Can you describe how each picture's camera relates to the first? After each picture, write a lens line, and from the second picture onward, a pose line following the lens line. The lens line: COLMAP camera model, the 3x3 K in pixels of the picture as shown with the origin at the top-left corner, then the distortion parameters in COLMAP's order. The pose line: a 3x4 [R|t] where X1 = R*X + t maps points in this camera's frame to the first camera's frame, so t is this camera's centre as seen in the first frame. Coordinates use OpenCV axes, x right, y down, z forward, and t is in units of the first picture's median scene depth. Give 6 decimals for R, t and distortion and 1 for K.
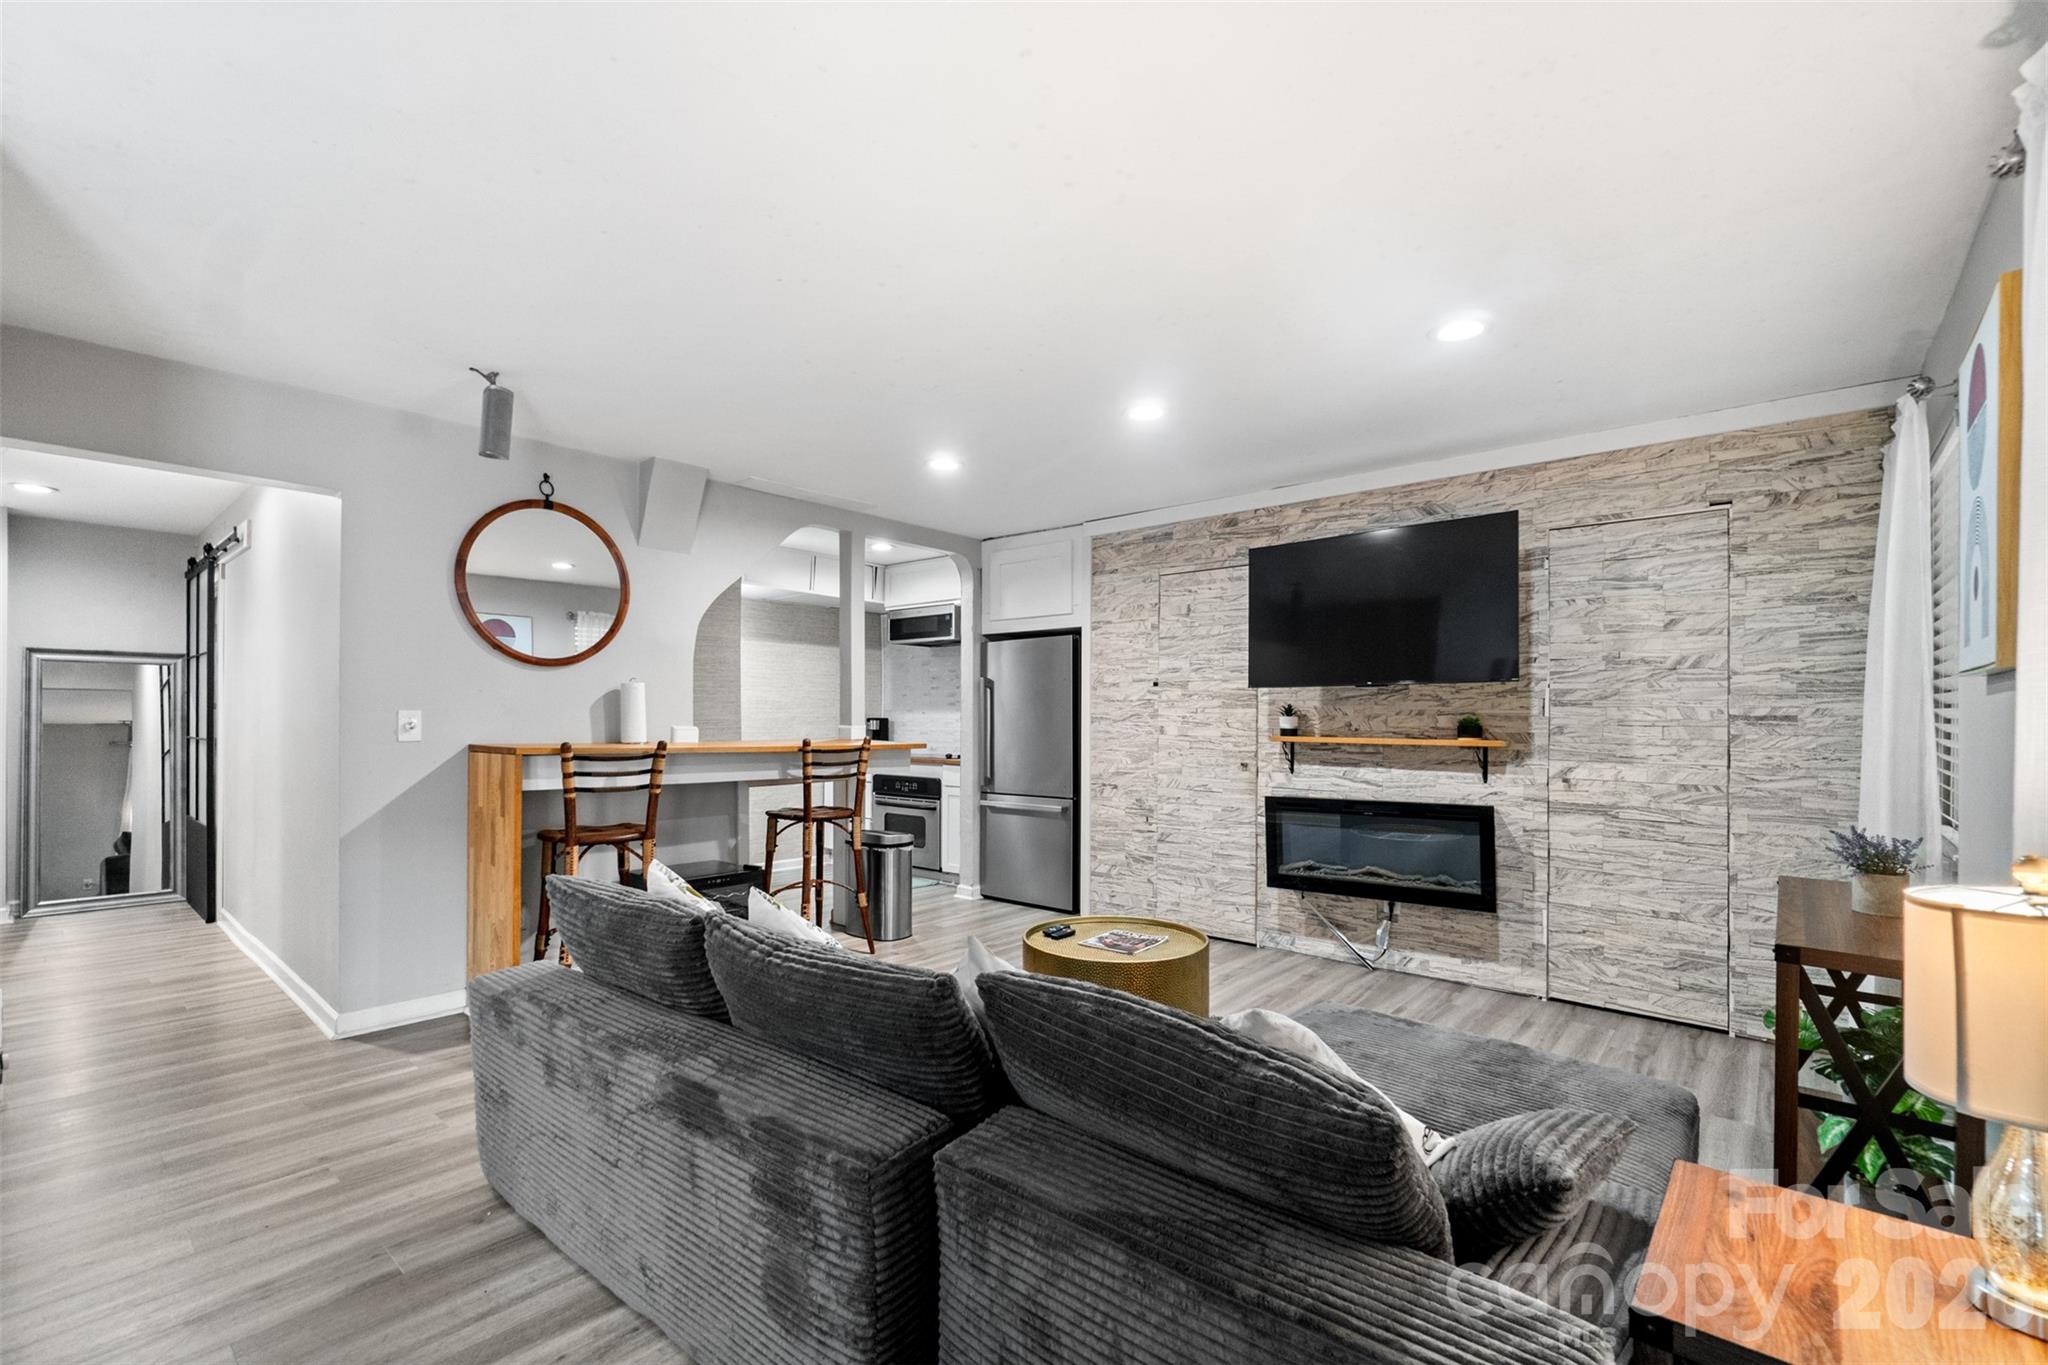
lens RADIAL K [[904.4, 0, 1014.5], [0, 904.4, 723.0], [0, 0, 1]] dist [-0.001630, 0.003568]
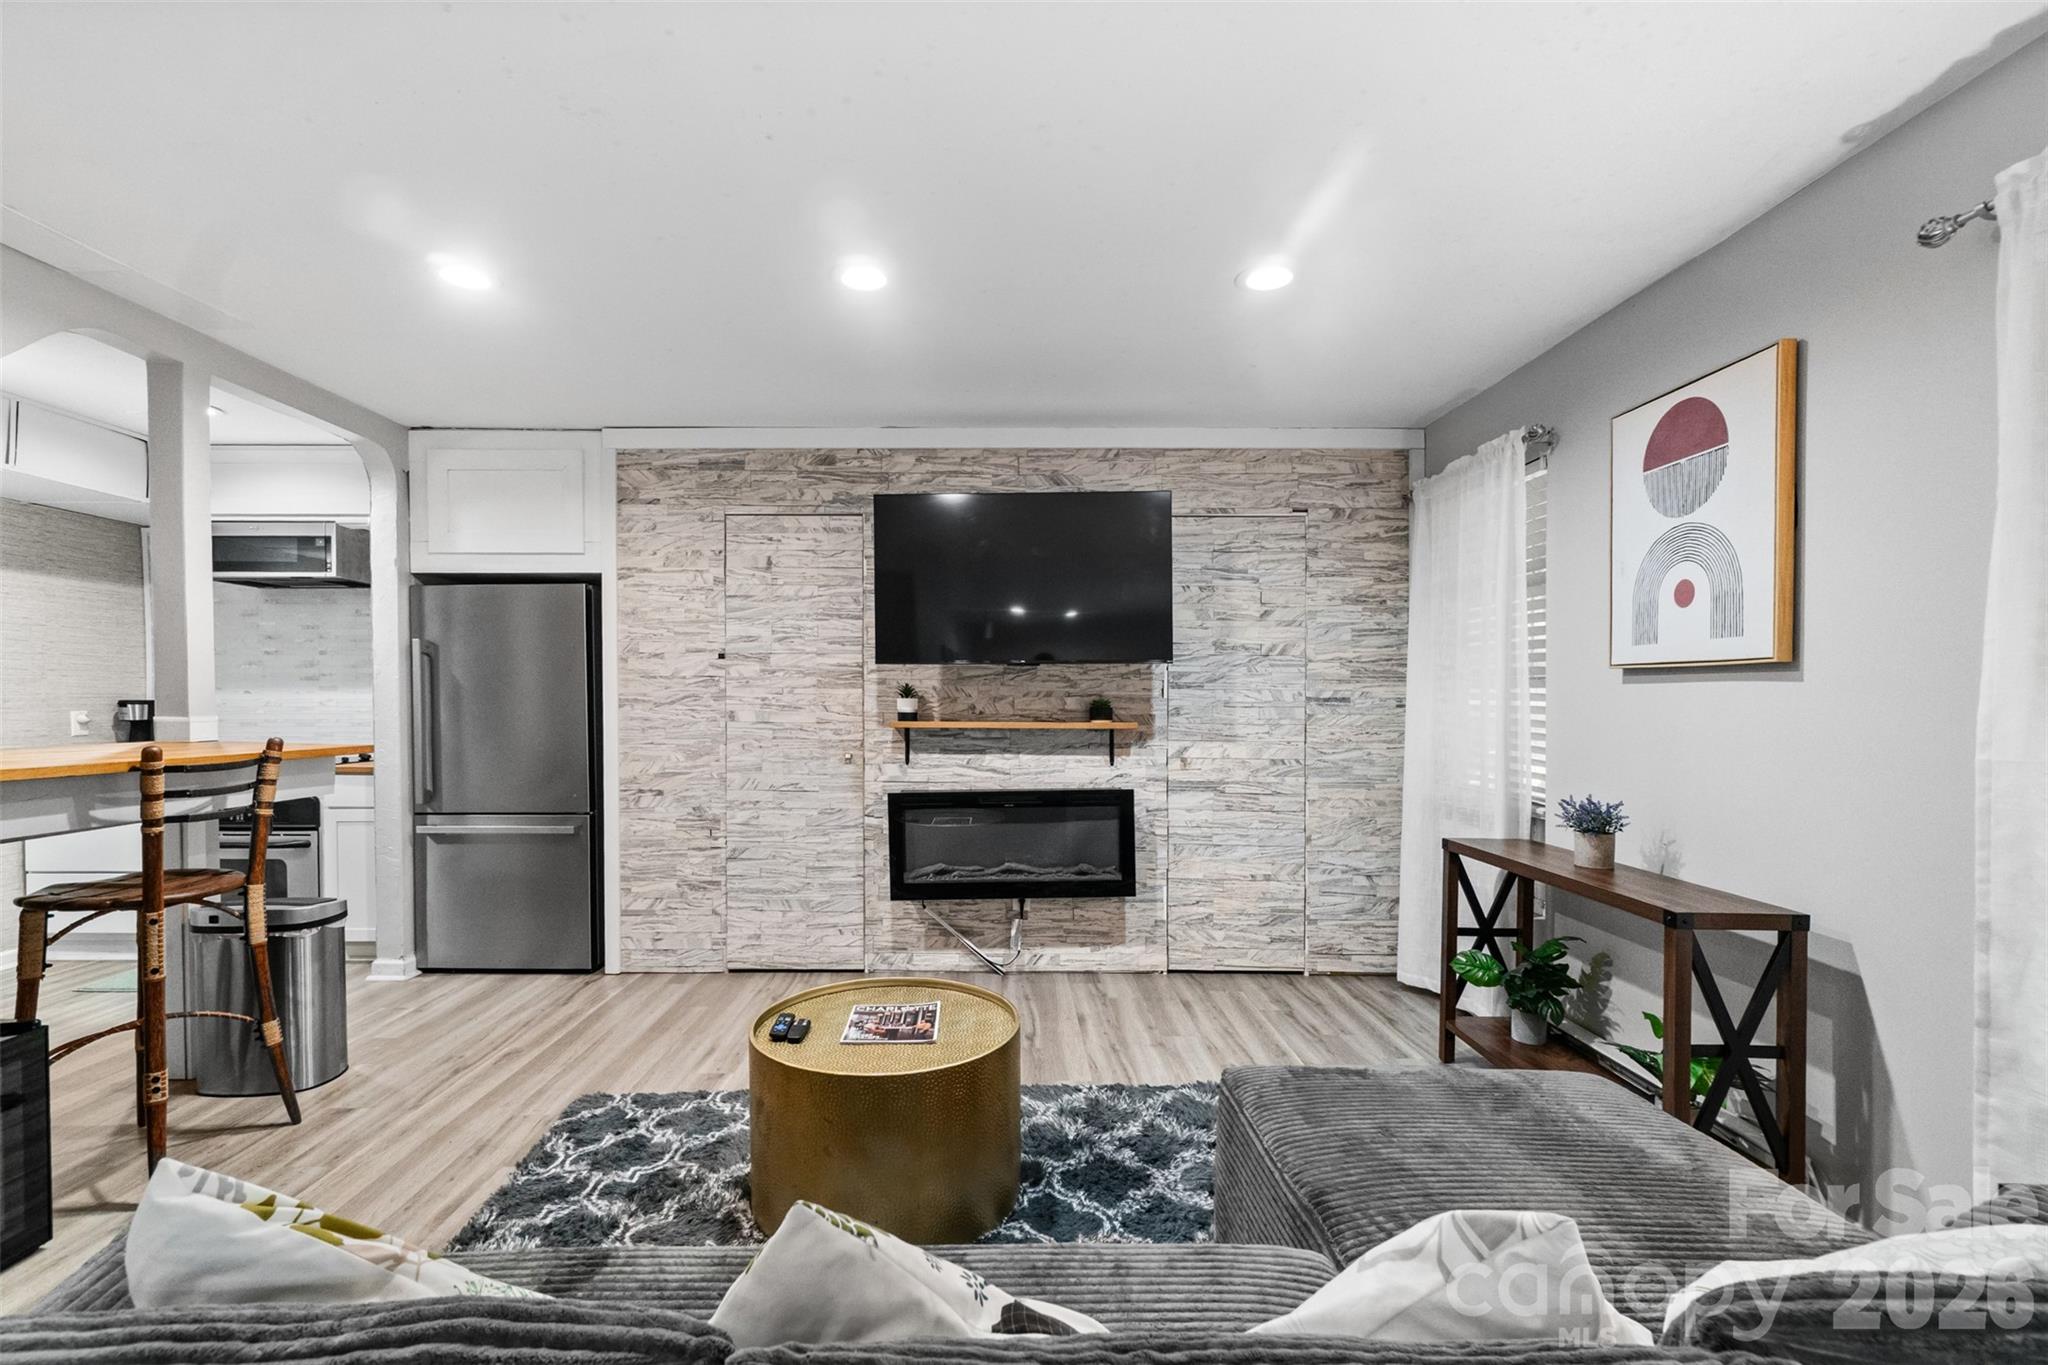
lens RADIAL K [[904.4, 0, 997.4], [0, 904.4, 711.5], [0, 0, 1]] dist [-0.001630, 0.003568]
pose [[0.753495, -0.012612, 0.657333, -0.206302], [0.004264, 0.999889, 0.014296, -0.006862], [-0.657440, -0.007969, 0.753465, 0.316002]]
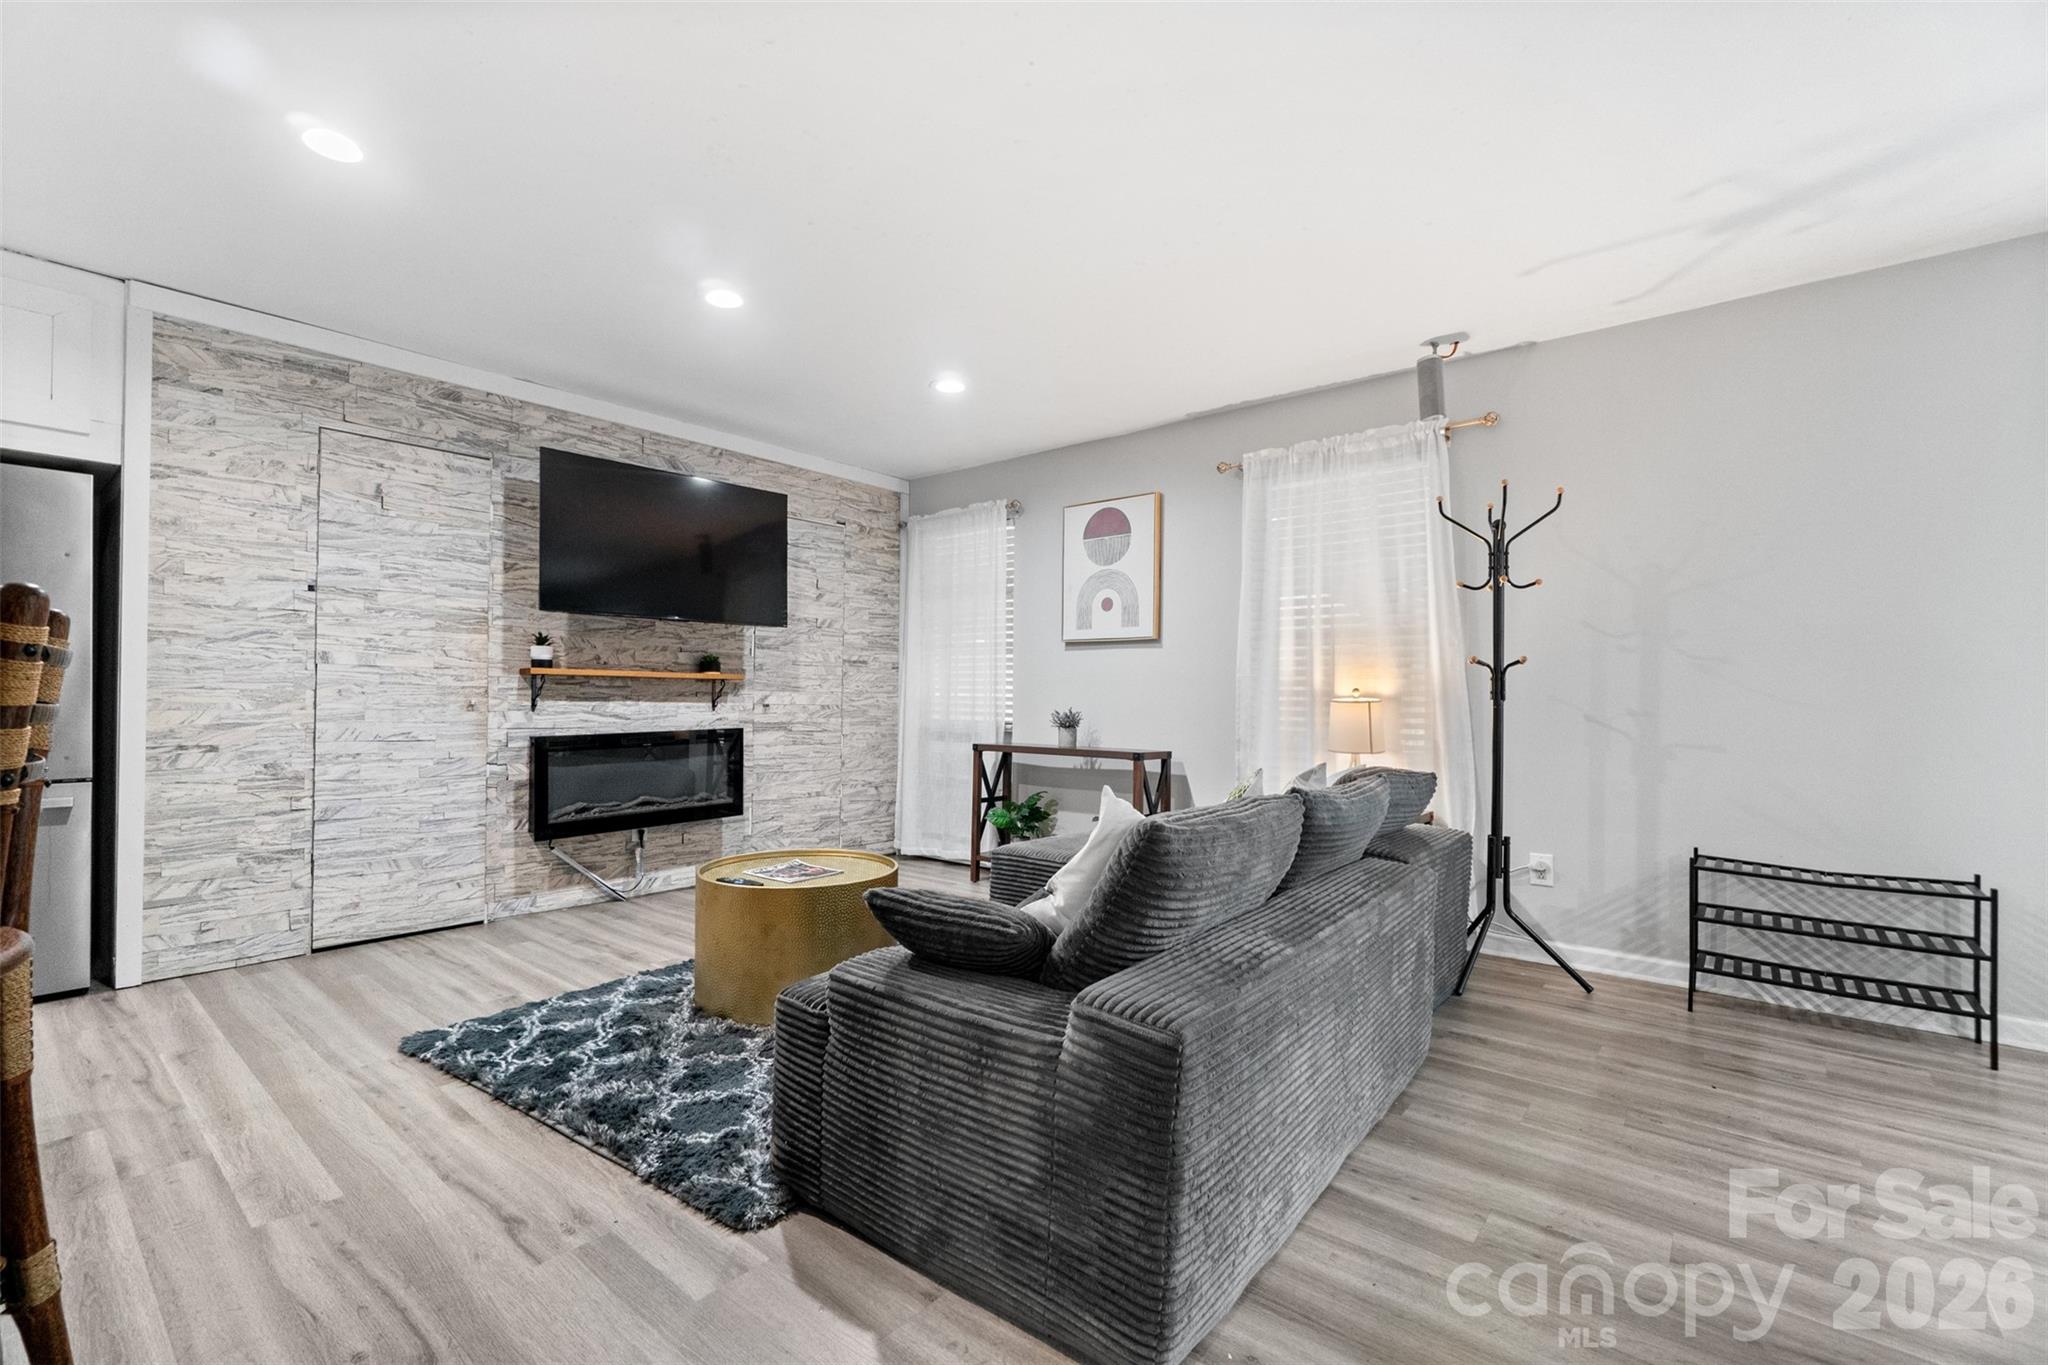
lens RADIAL K [[904.4, 0, 1017.1], [0, 904.4, 676.0], [0, 0, 1]] dist [-0.001630, 0.003568]
pose [[-0.018167, 0.017811, 0.999676, -0.619570], [-0.005041, 0.999827, -0.017905, 0.037658], [-0.999822, -0.005364, -0.018075, 0.583580]]
